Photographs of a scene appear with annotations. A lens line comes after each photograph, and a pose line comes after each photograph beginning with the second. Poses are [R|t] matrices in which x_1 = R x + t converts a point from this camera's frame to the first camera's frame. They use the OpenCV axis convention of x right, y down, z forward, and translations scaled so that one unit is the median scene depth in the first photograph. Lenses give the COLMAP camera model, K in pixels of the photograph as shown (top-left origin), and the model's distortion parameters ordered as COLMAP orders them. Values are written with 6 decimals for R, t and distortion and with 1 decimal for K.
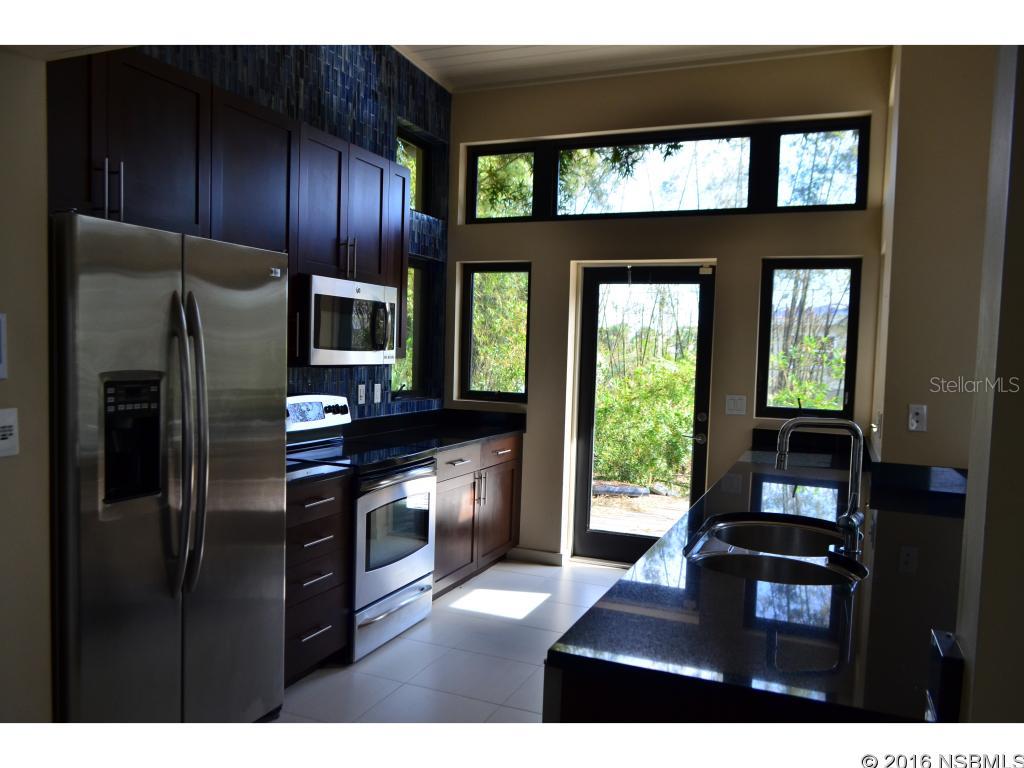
lens RADIAL K [[795.4, 0, 505.5], [0, 795.4, 387.5], [0, 0, 1]] dist [-0.012987, 0.001090]
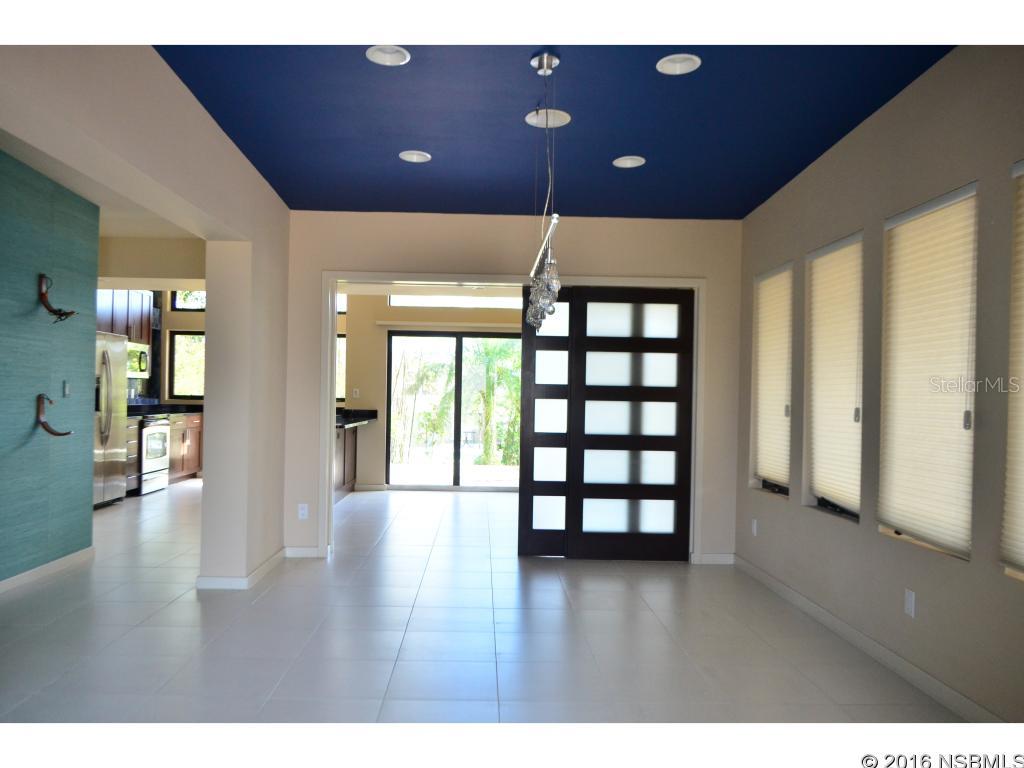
lens RADIAL K [[795.4, 0, 514.8], [0, 795.4, 384.1], [0, 0, 1]] dist [-0.012987, 0.001090]
pose [[0.904152, -0.011478, 0.427058, -0.137514], [0.034648, 0.998316, -0.046524, 0.111033], [-0.425805, 0.056861, 0.903027, -1.286344]]
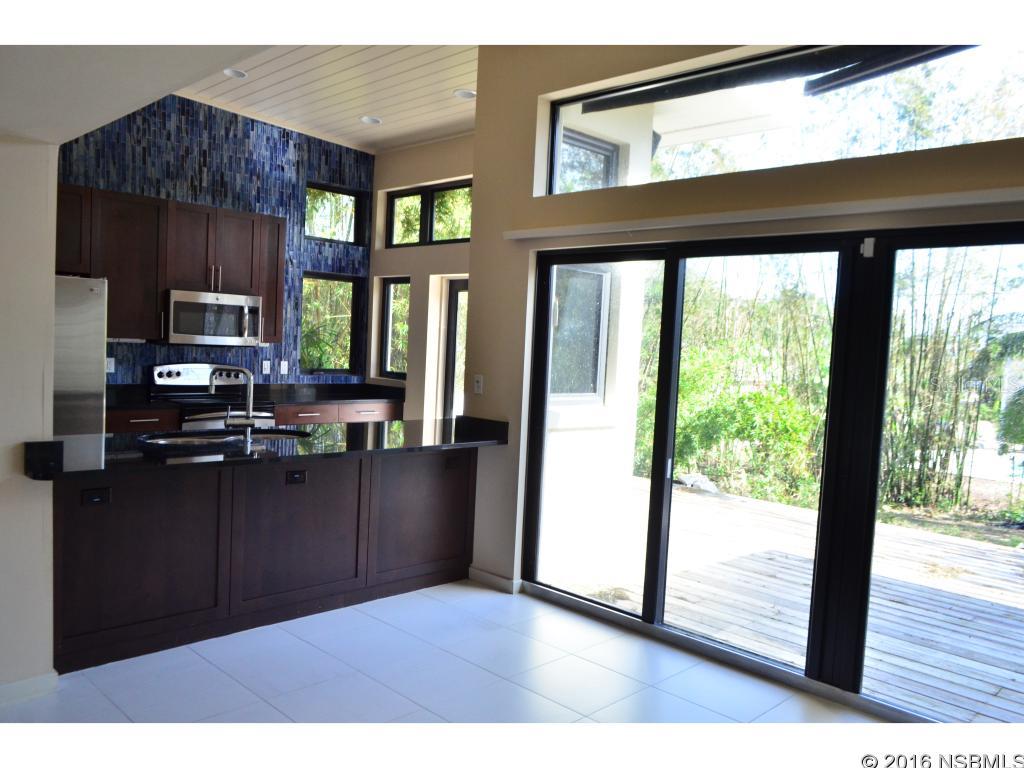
lens RADIAL K [[795.4, 0, 505.4], [0, 795.4, 388.8], [0, 0, 1]] dist [-0.012987, 0.001090]
pose [[0.927794, 0.035275, -0.371421, 0.741959], [-0.037560, 0.999294, 0.001082, 0.028558], [0.371197, 0.012946, 0.928464, -0.212276]]
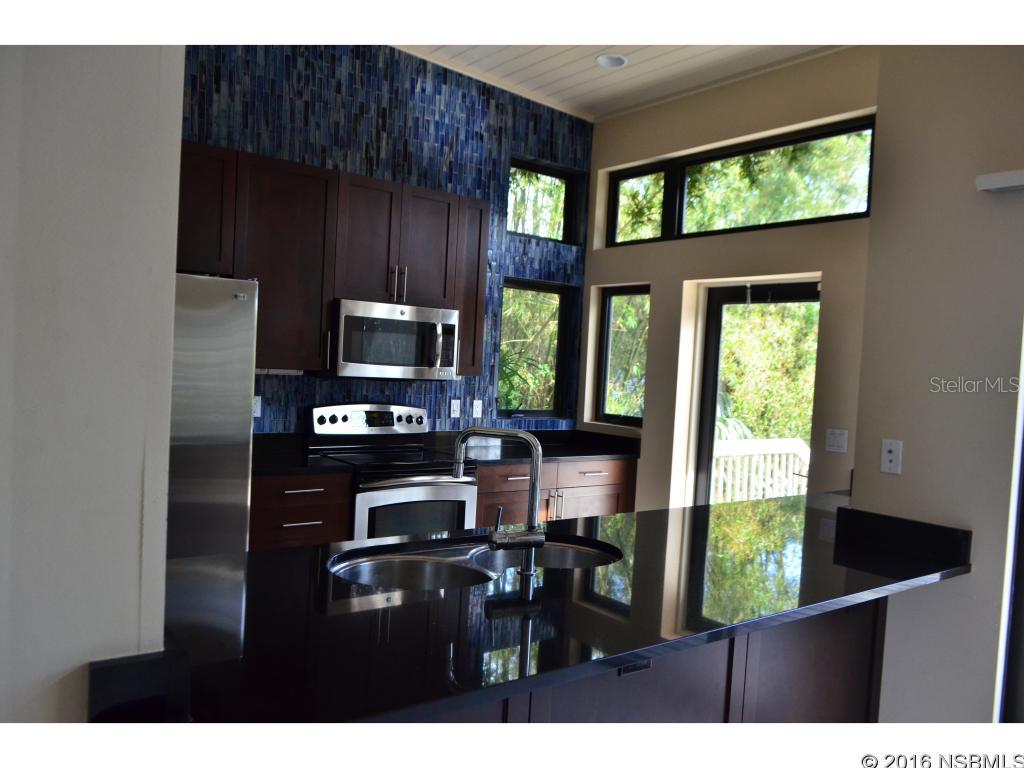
lens RADIAL K [[795.4, 0, 502.2], [0, 795.4, 394.4], [0, 0, 1]] dist [-0.012987, 0.001090]
pose [[0.867966, 0.032719, -0.495544, 0.387226], [-0.049743, 0.998537, -0.021196, 0.008352], [0.494126, 0.043047, 0.868324, 0.073547]]
